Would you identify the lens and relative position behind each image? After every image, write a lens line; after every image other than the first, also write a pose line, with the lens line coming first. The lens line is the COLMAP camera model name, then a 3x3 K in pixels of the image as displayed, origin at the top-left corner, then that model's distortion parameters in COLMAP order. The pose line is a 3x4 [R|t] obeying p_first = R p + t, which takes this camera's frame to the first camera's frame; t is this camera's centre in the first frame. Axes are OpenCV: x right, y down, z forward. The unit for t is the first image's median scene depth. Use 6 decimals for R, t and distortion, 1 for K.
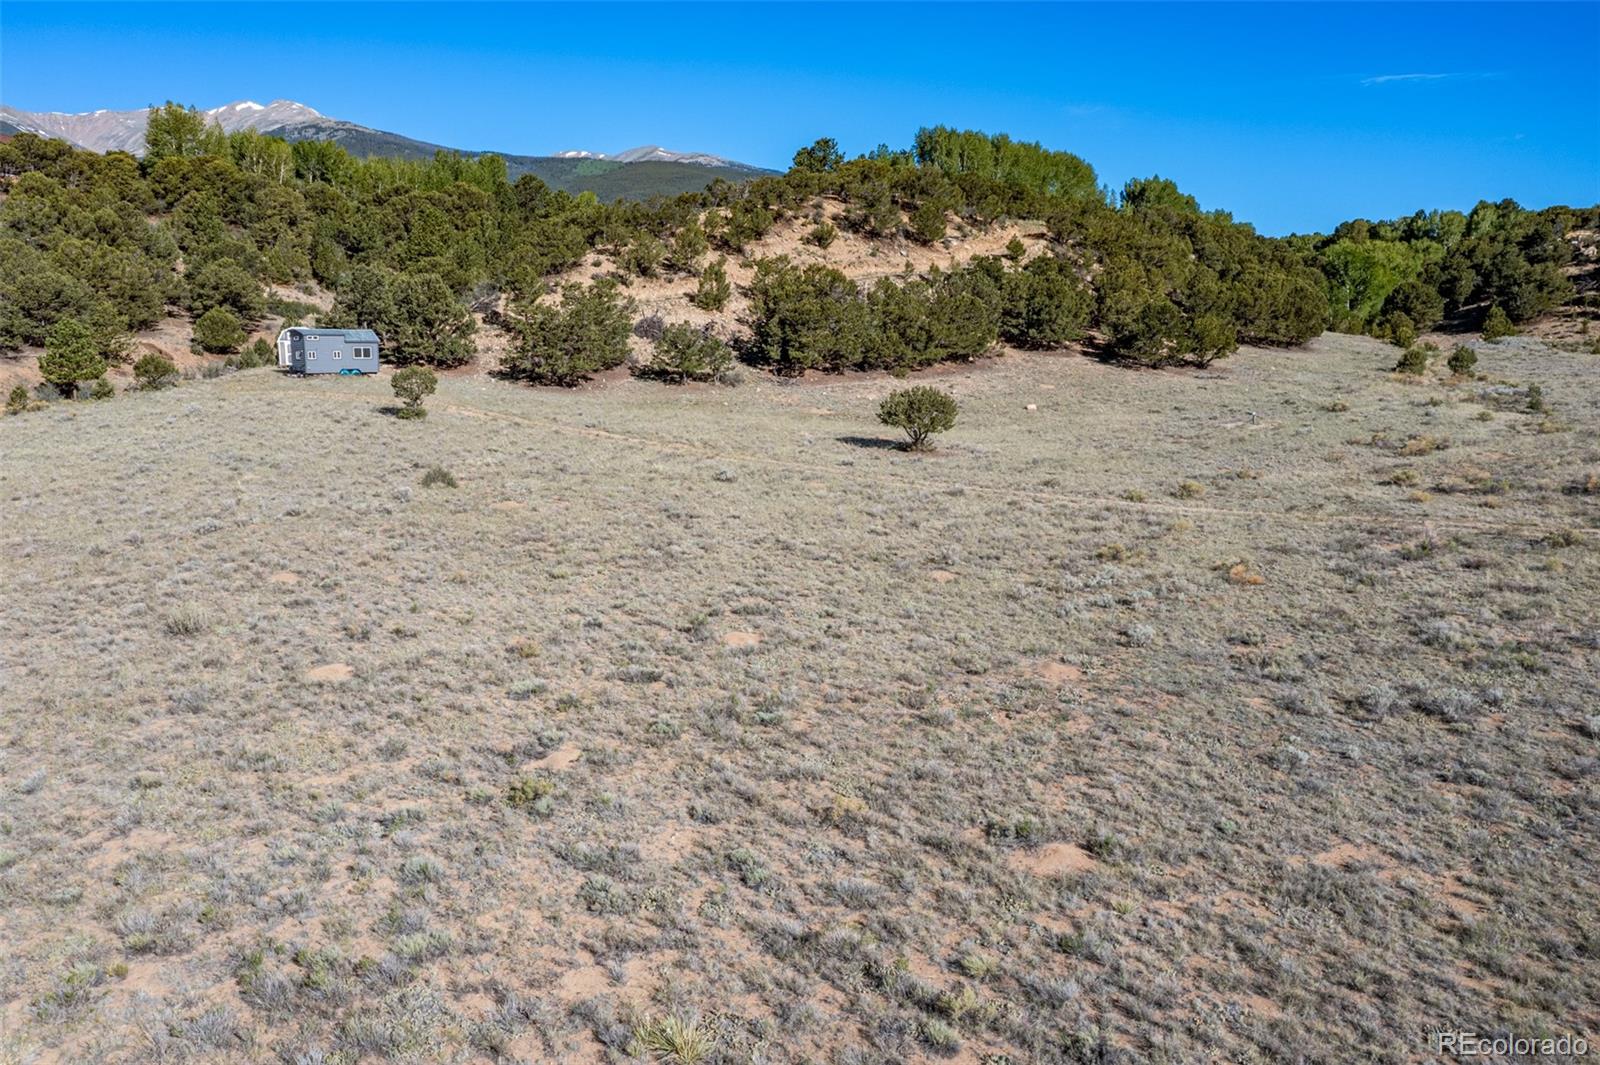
lens RADIAL K [[1275.2, 0, 803.9], [0, 1275.2, 537.6], [0, 0, 1]] dist [-0.017743, 0.015329]
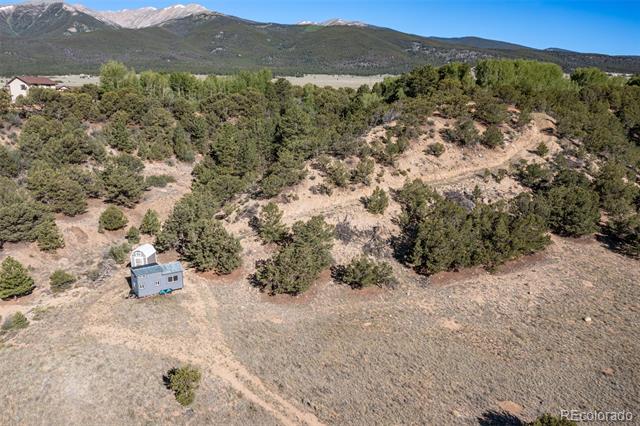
lens RADIAL K [[510.1, 0, 319.5], [0, 510.1, 213.1], [0, 0, 1]] dist [-0.017743, 0.015329]
pose [[0.989333, 0.029692, -0.142614, -0.047407], [-0.019687, 0.997278, 0.071059, -0.212484], [0.144336, -0.067493, 0.987224, 0.279080]]
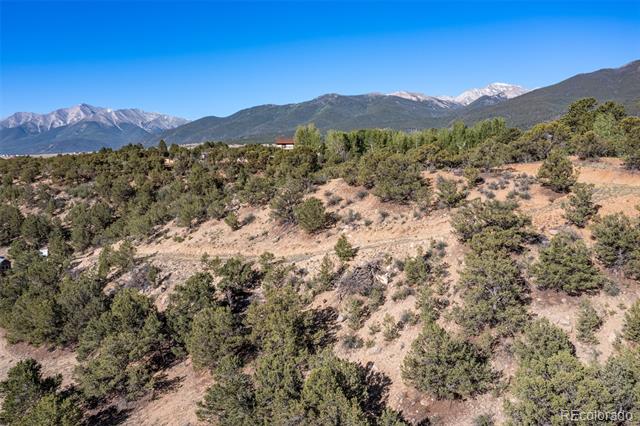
lens RADIAL K [[510.1, 0, 314.1], [0, 510.1, 200.9], [0, 0, 1]] dist [-0.017743, 0.015329]
pose [[0.251293, 0.087582, -0.963940, 0.643895], [-0.134955, 0.989340, 0.054708, -0.330869], [0.958457, 0.116341, 0.260434, 1.014576]]
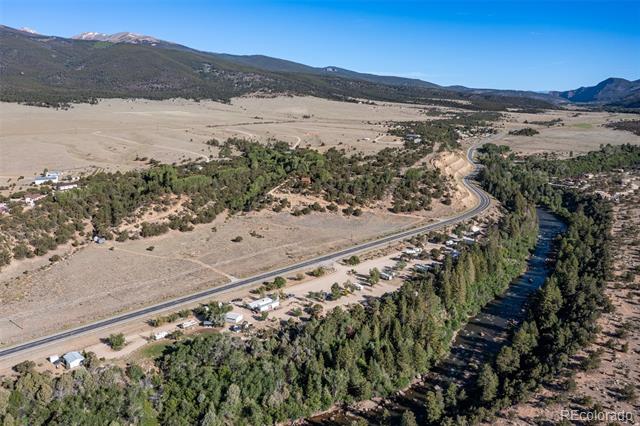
lens RADIAL K [[510.1, 0, 323.0], [0, 510.1, 212.8], [0, 0, 1]] dist [-0.017743, 0.015329]
pose [[0.972105, -0.049125, 0.229342, 0.386583], [0.036489, 0.997590, 0.059019, -0.437309], [-0.231689, -0.049004, 0.971555, -2.841714]]
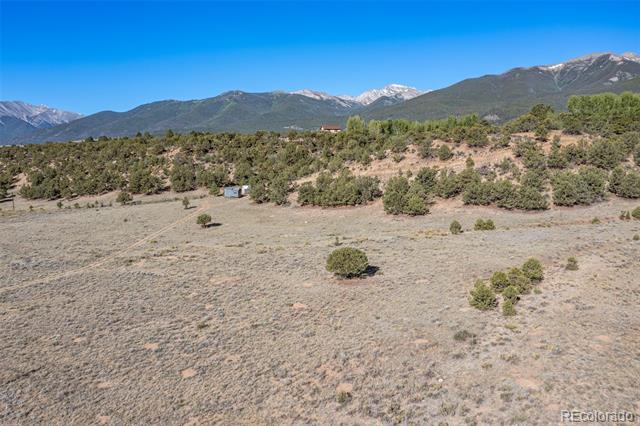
lens RADIAL K [[510.1, 0, 312.9], [0, 510.1, 200.1], [0, 0, 1]] dist [-0.017743, 0.015329]
pose [[0.428140, 0.086286, -0.899584, 1.125614], [-0.130791, 0.990867, 0.032794, -0.165598], [0.894198, 0.103617, 0.435515, 0.325531]]
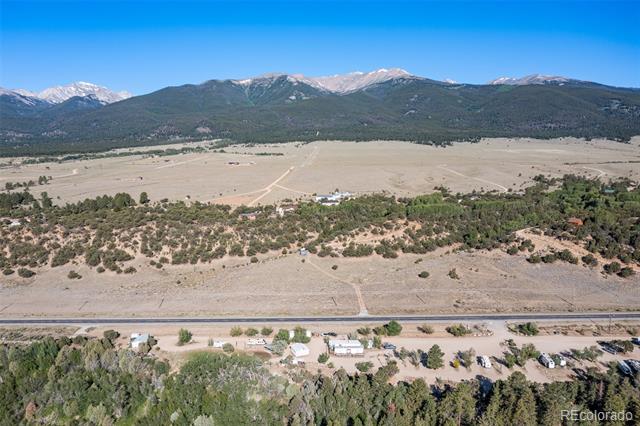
lens RADIAL K [[510.1, 0, 316.5], [0, 510.1, 212.7], [0, 0, 1]] dist [-0.017743, 0.015329]
pose [[0.862022, 0.064585, -0.502740, 1.524075], [-0.078136, 0.996925, -0.005903, -0.364514], [0.500813, 0.044371, 0.864418, -2.218028]]
